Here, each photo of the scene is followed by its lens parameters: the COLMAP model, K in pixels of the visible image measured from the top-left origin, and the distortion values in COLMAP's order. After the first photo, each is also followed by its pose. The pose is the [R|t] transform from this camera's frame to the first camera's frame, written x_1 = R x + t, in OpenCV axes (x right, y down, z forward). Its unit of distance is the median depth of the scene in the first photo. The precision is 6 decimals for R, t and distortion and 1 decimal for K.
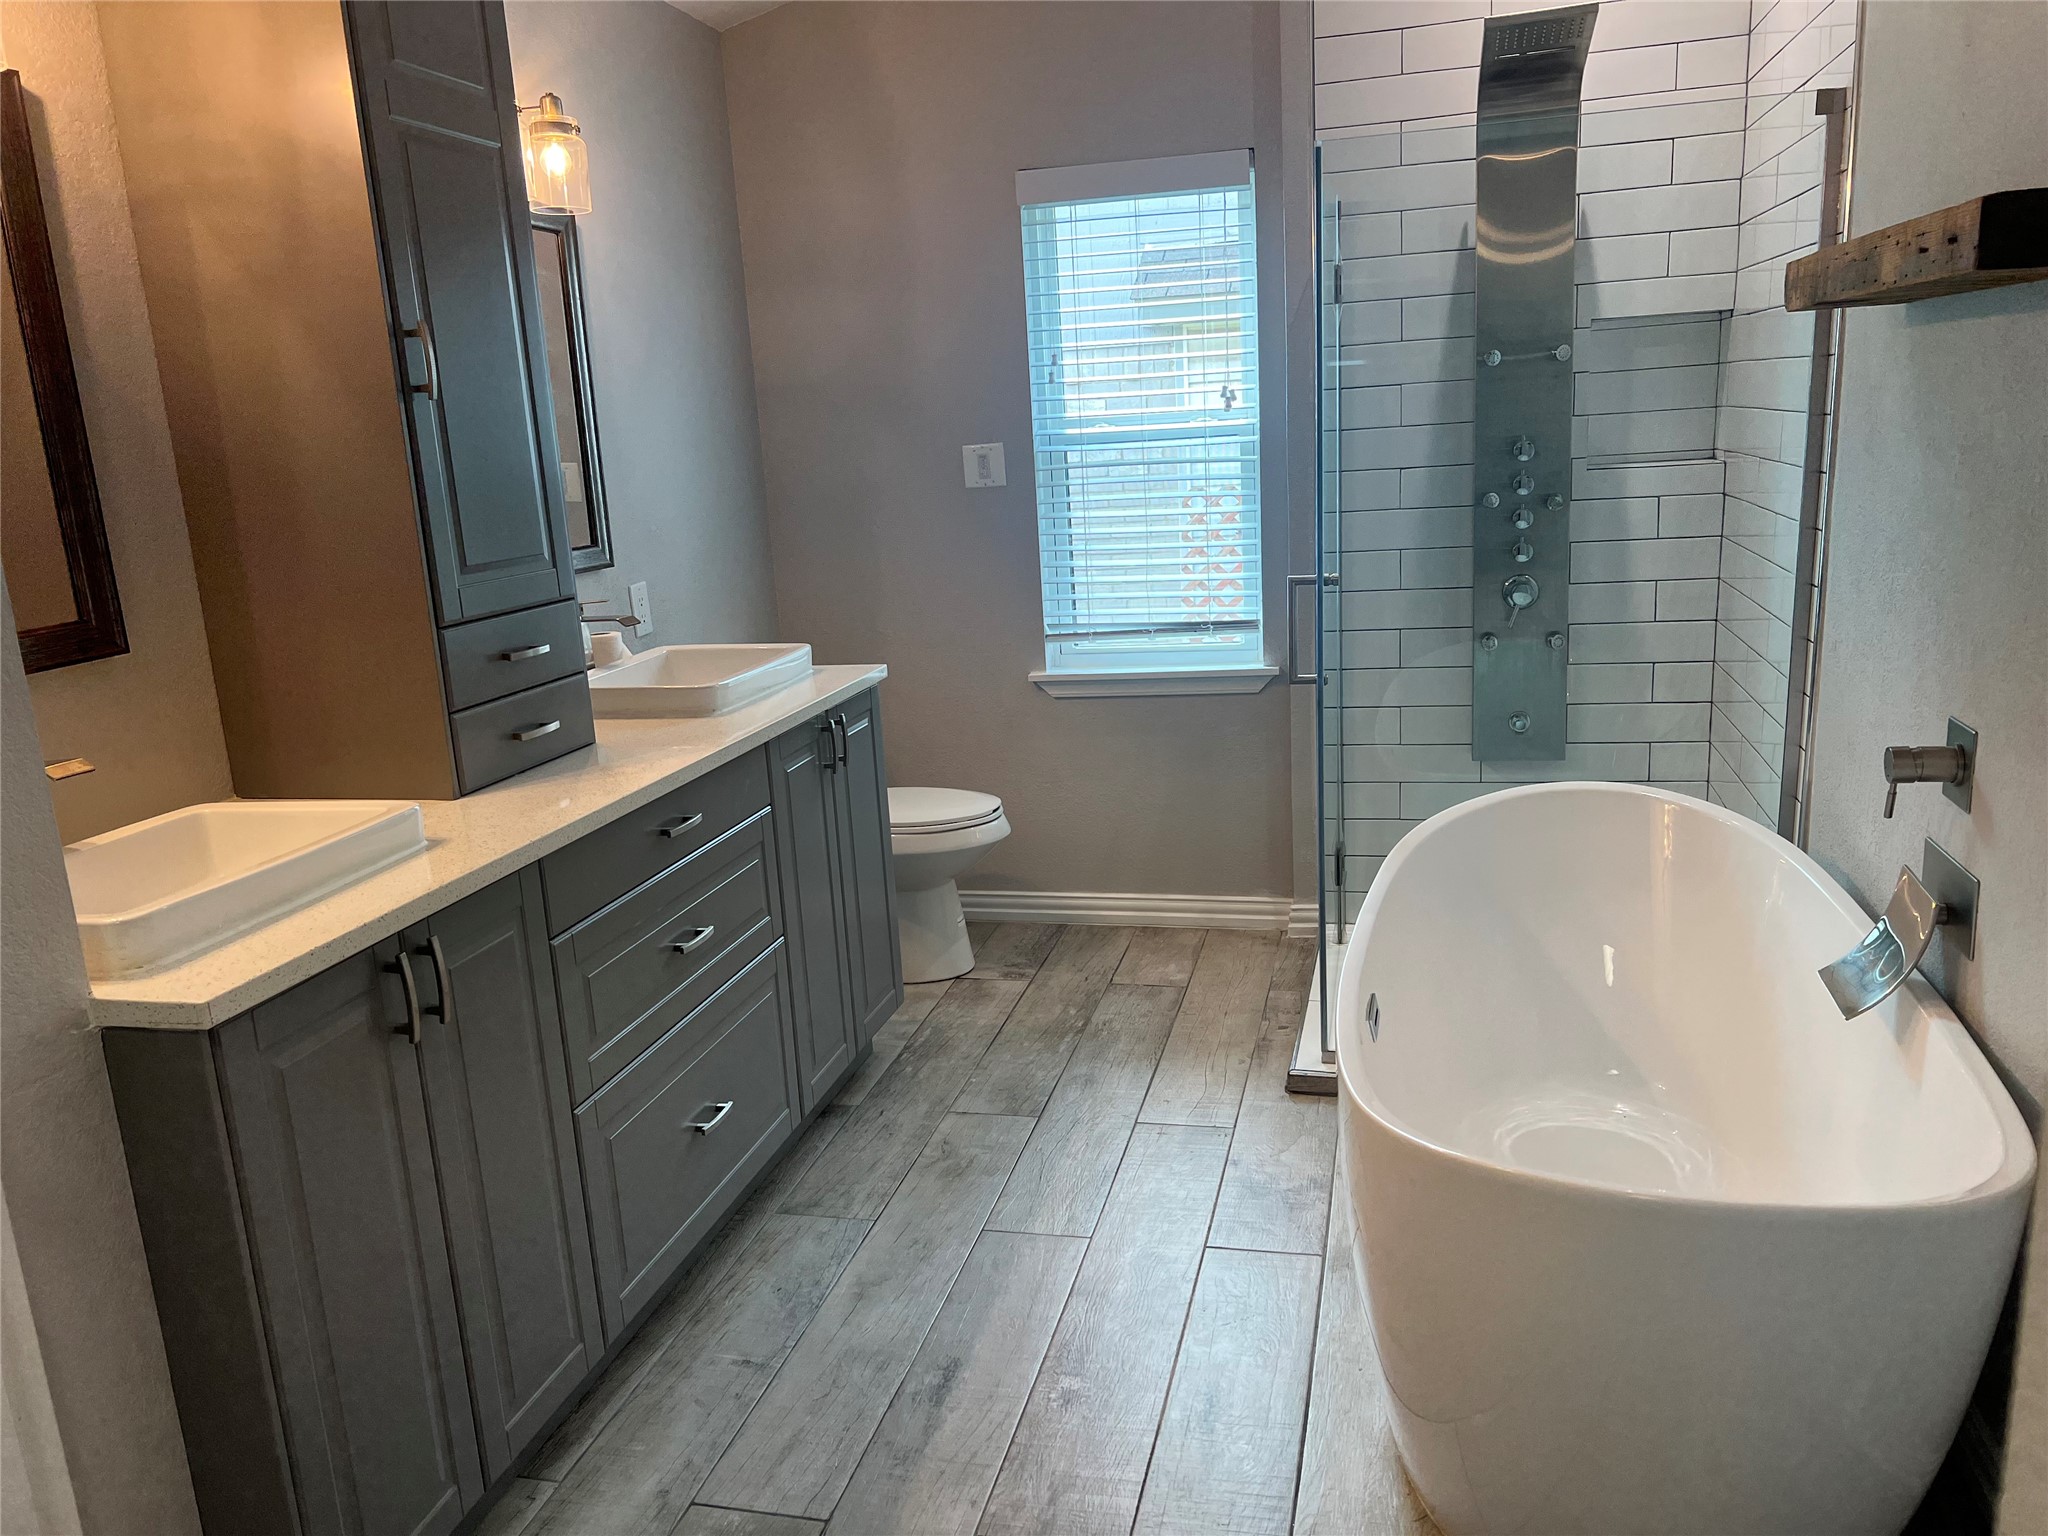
lens RADIAL K [[1528.5, 0, 1018.7], [0, 1528.5, 779.3], [0, 0, 1]] dist [0.054127, -0.061958]
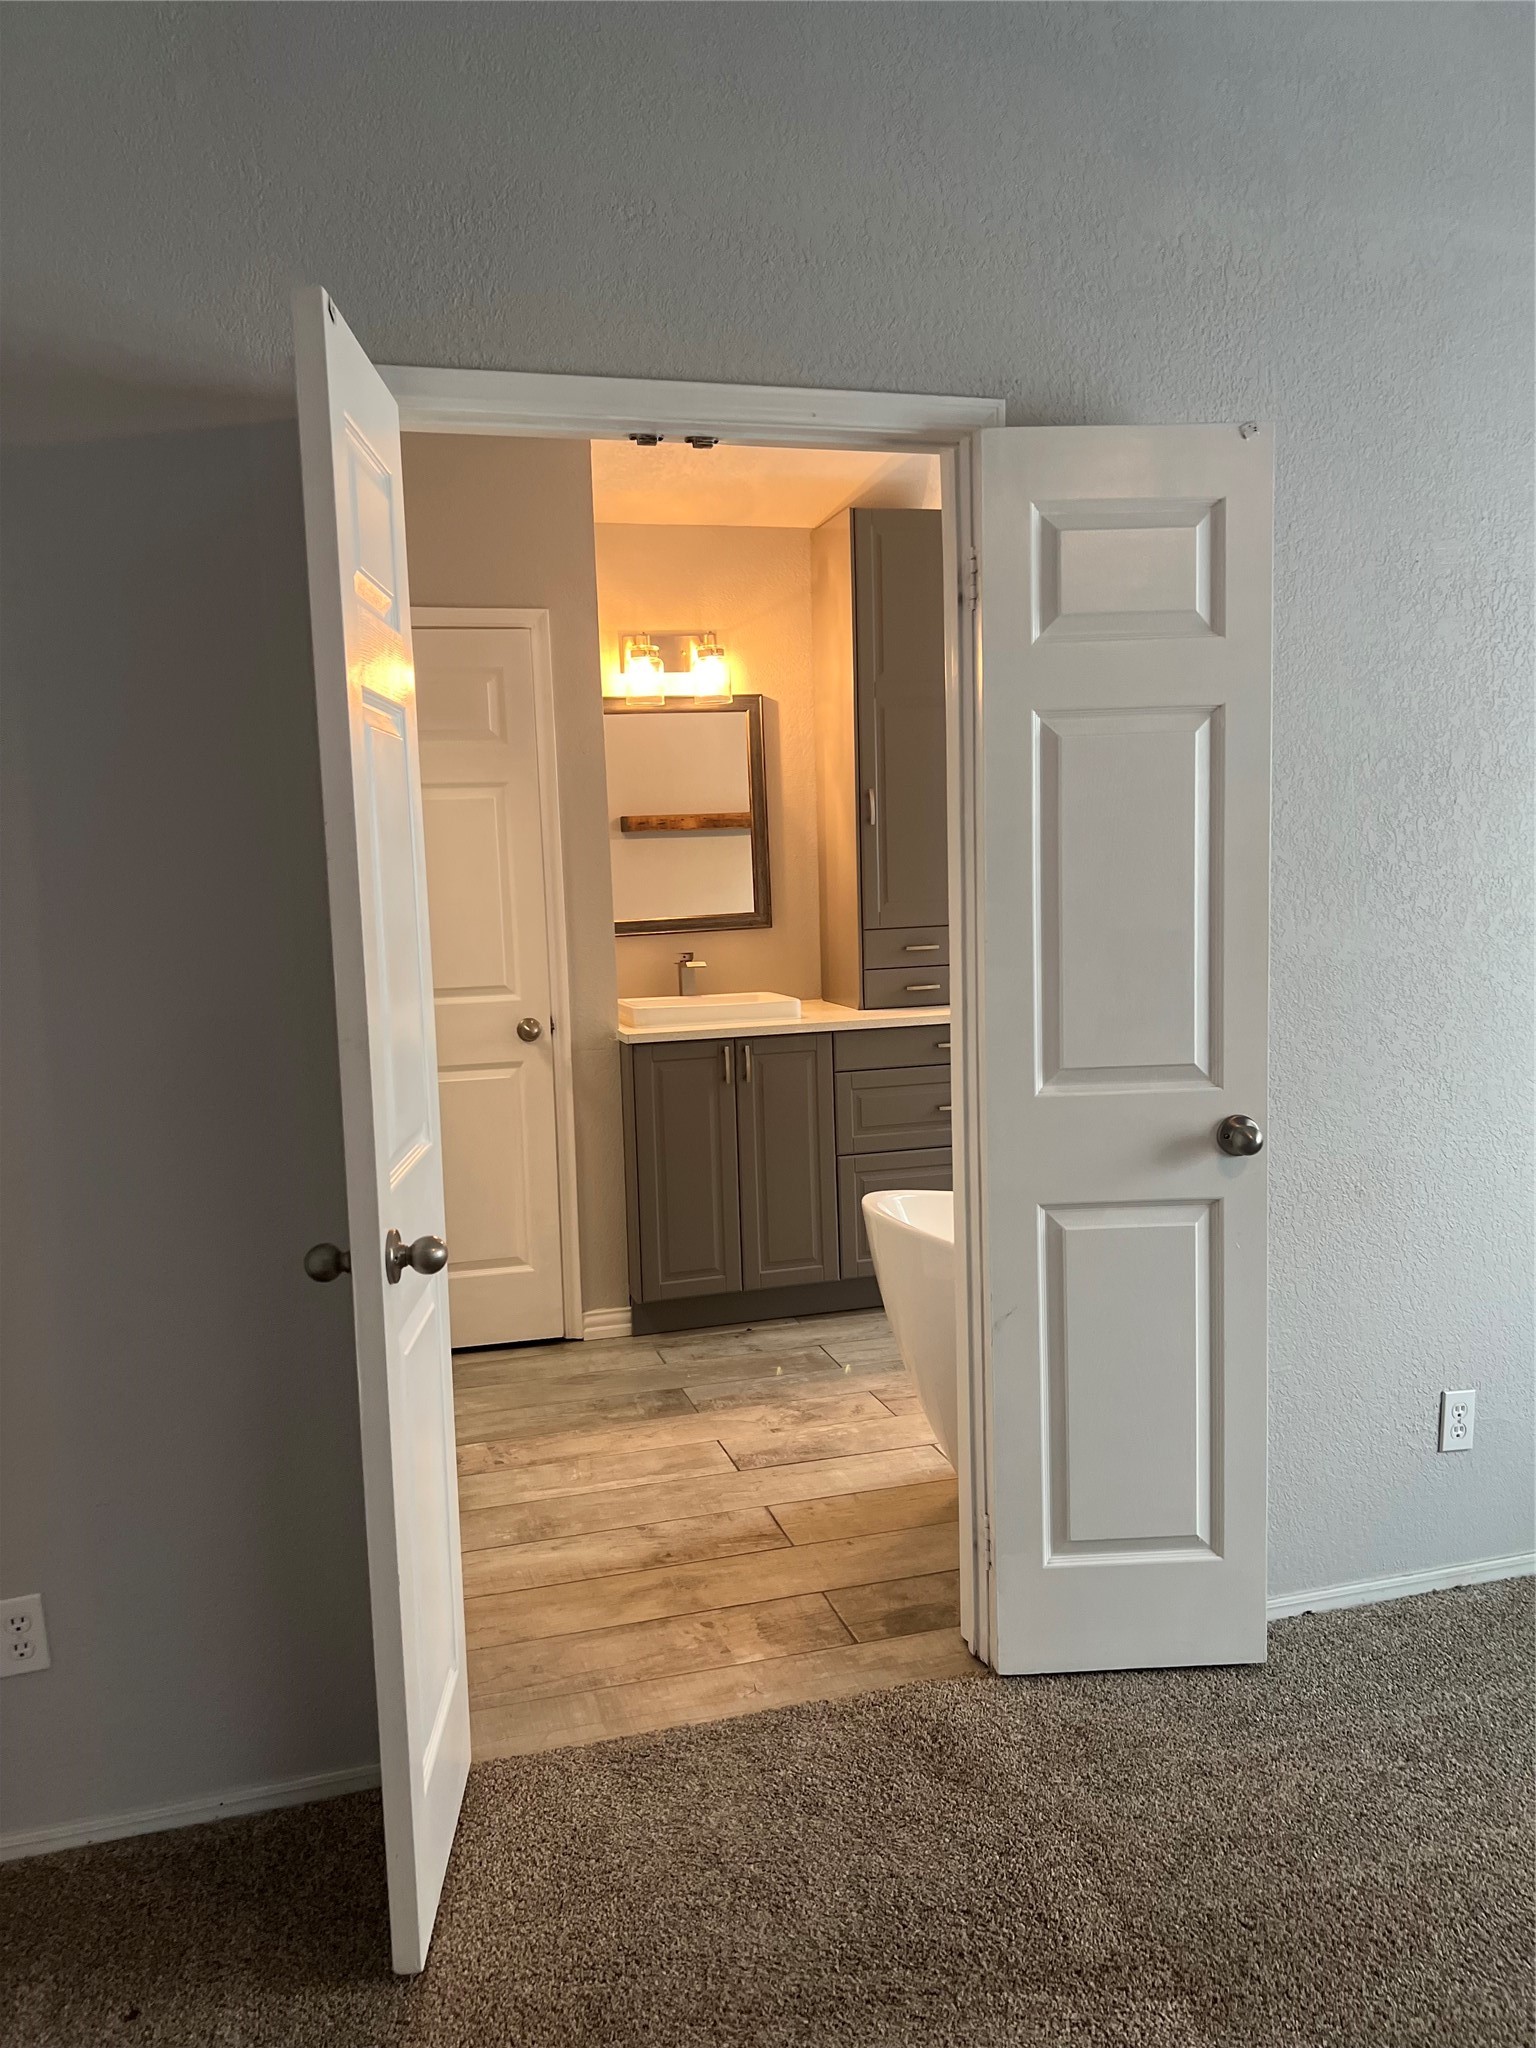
lens RADIAL K [[1528.5, 0, 767.5], [0, 1528.5, 1019.9], [0, 0, 1]] dist [0.054127, -0.061958]
pose [[0.505459, 0.134958, -0.852231, 0.893943], [-0.189569, 0.980930, 0.042905, -0.025172], [0.841769, 0.139869, 0.521404, -0.131227]]
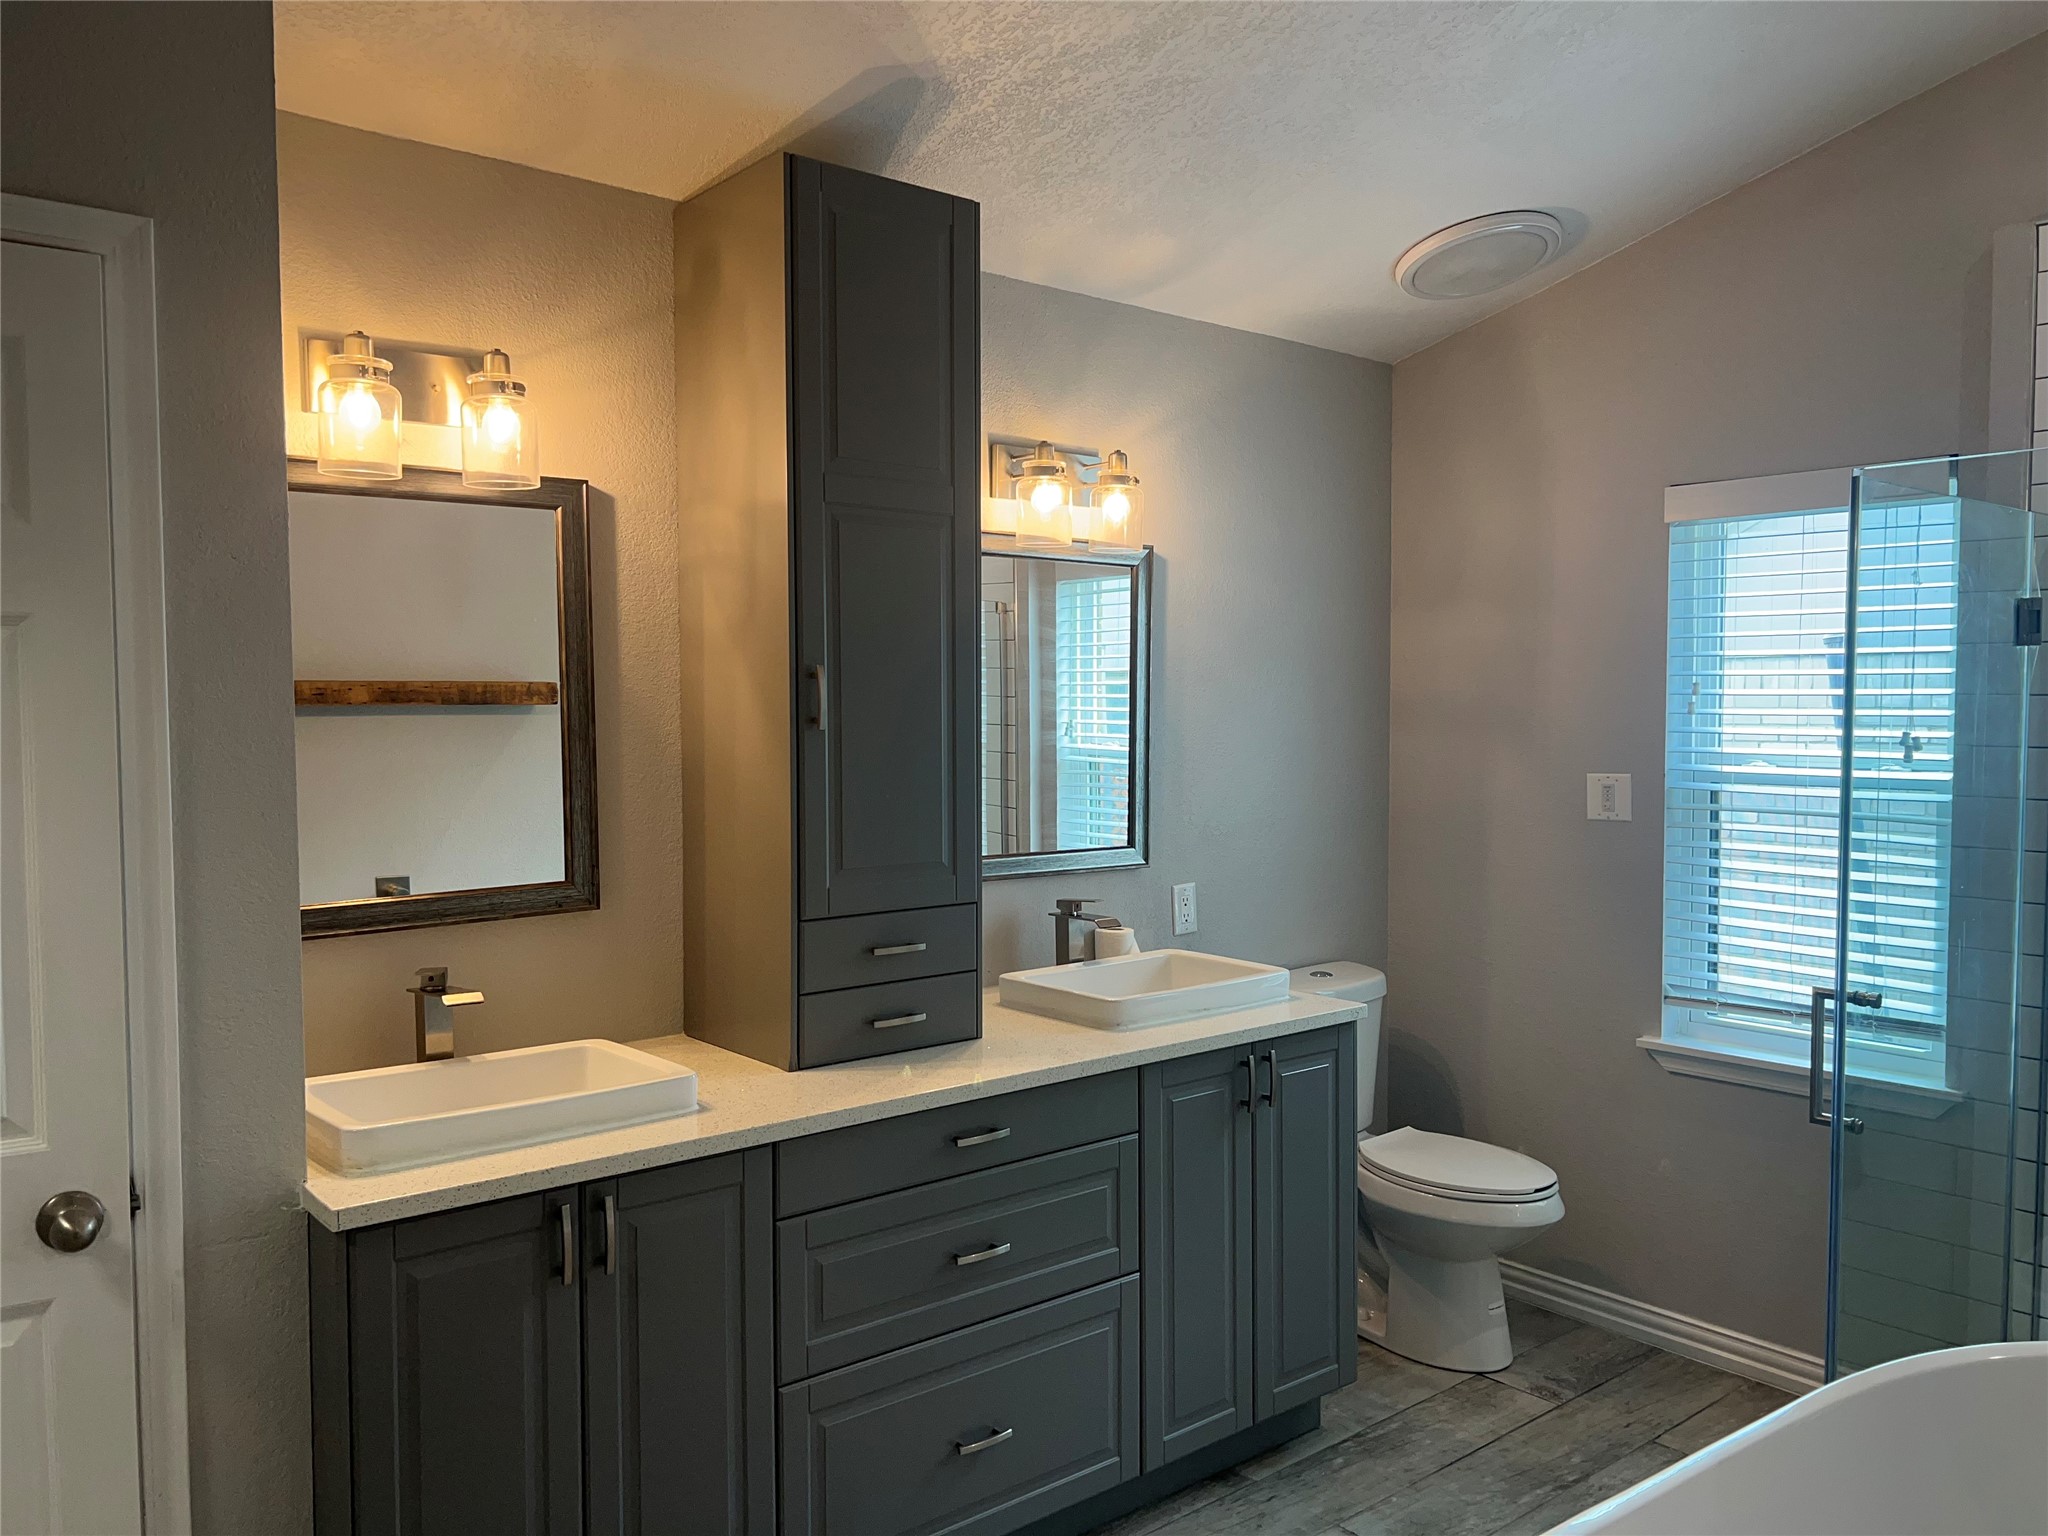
lens RADIAL K [[1528.5, 0, 1019.9], [0, 1528.5, 779.6], [0, 0, 1]] dist [0.054127, -0.061958]
pose [[0.803590, 0.085541, -0.589004, 0.272615], [-0.179235, 0.978459, -0.102432, -0.073044], [0.567554, 0.187883, 0.801612, 0.098551]]
